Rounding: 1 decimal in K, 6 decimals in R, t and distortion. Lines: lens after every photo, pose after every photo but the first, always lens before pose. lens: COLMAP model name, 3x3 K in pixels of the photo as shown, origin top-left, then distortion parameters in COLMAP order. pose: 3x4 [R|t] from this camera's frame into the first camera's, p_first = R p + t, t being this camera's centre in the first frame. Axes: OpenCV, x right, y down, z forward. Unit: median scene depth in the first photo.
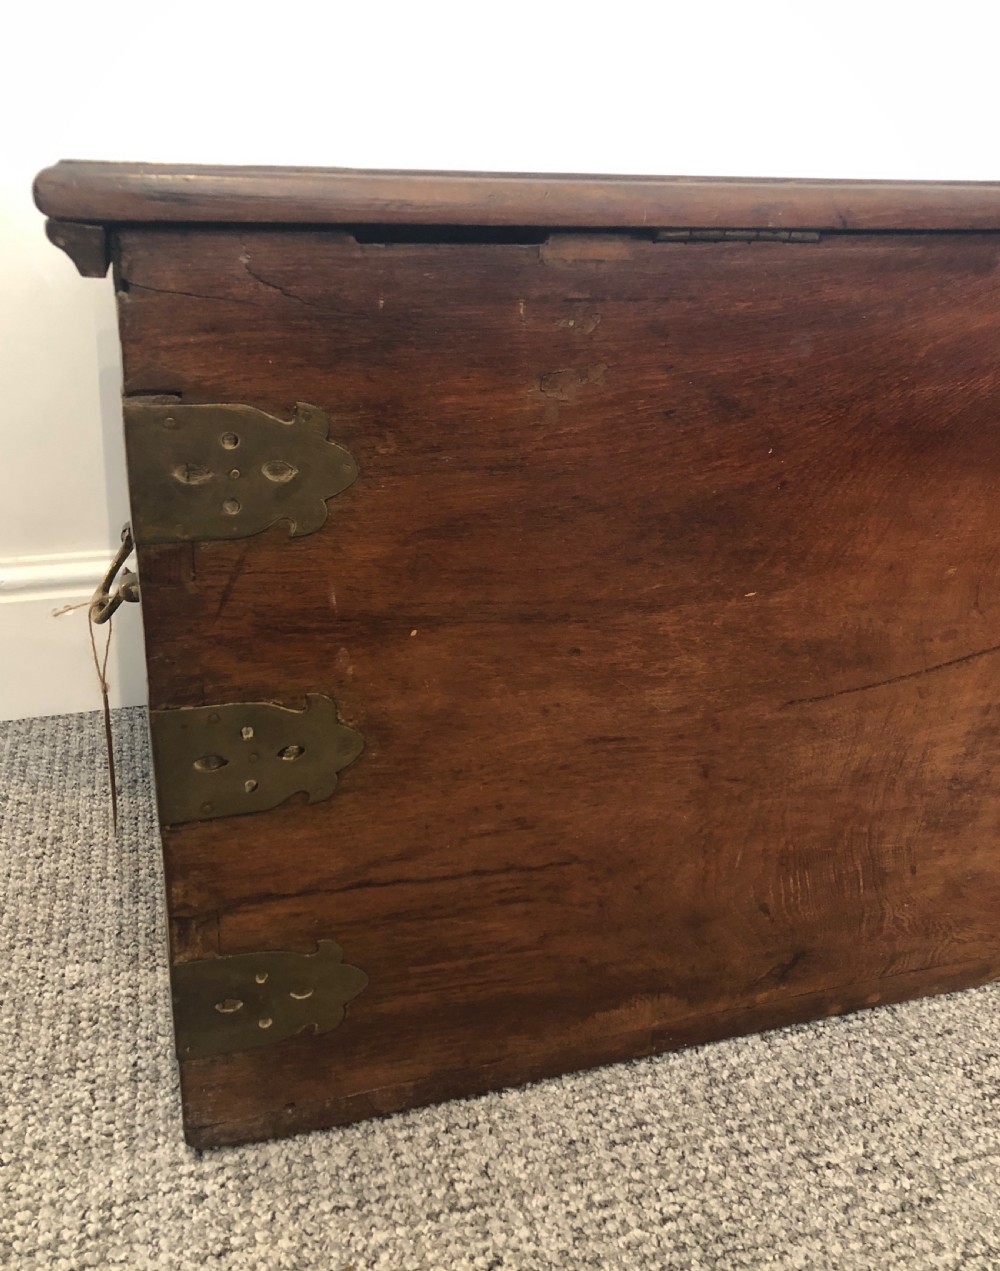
lens RADIAL K [[1128.4, 0, 490.8], [0, 1128.4, 660.0], [0, 0, 1]] dist [0.028529, -0.032183]
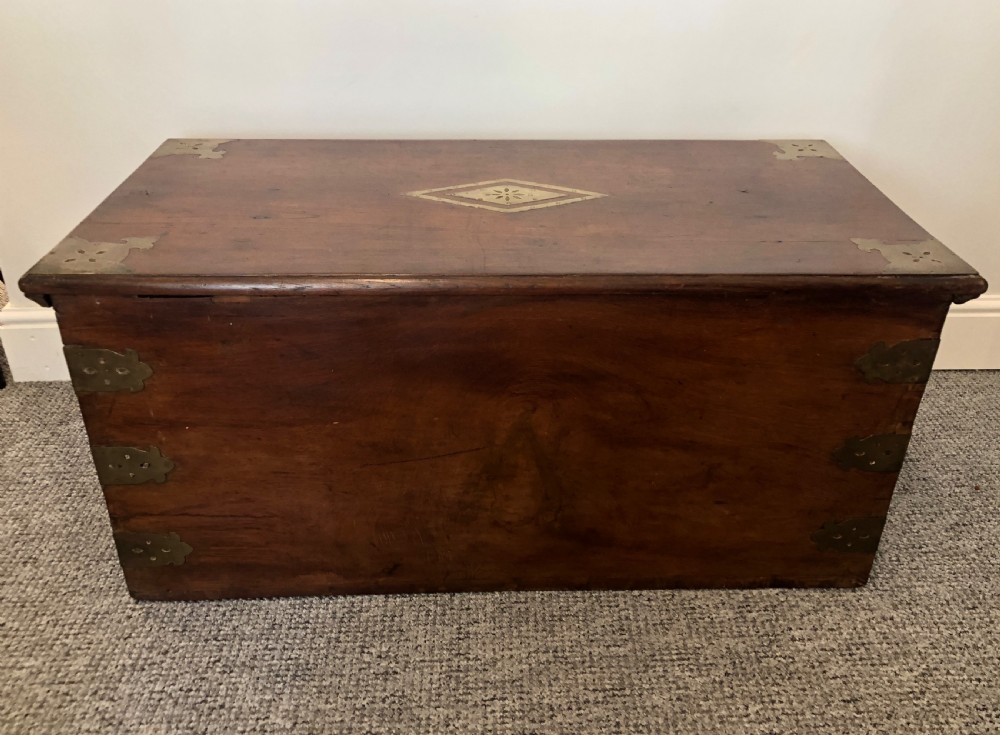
lens RADIAL K [[861.8, 0, 513.5], [0, 861.8, 401.9], [0, 0, 1]] dist [-0.005251, 0.042393]
pose [[0.969444, 0.132306, -0.206577, 0.948162], [-0.094529, 0.978537, 0.183110, -0.461914], [0.226370, -0.157988, 0.961143, -0.636718]]
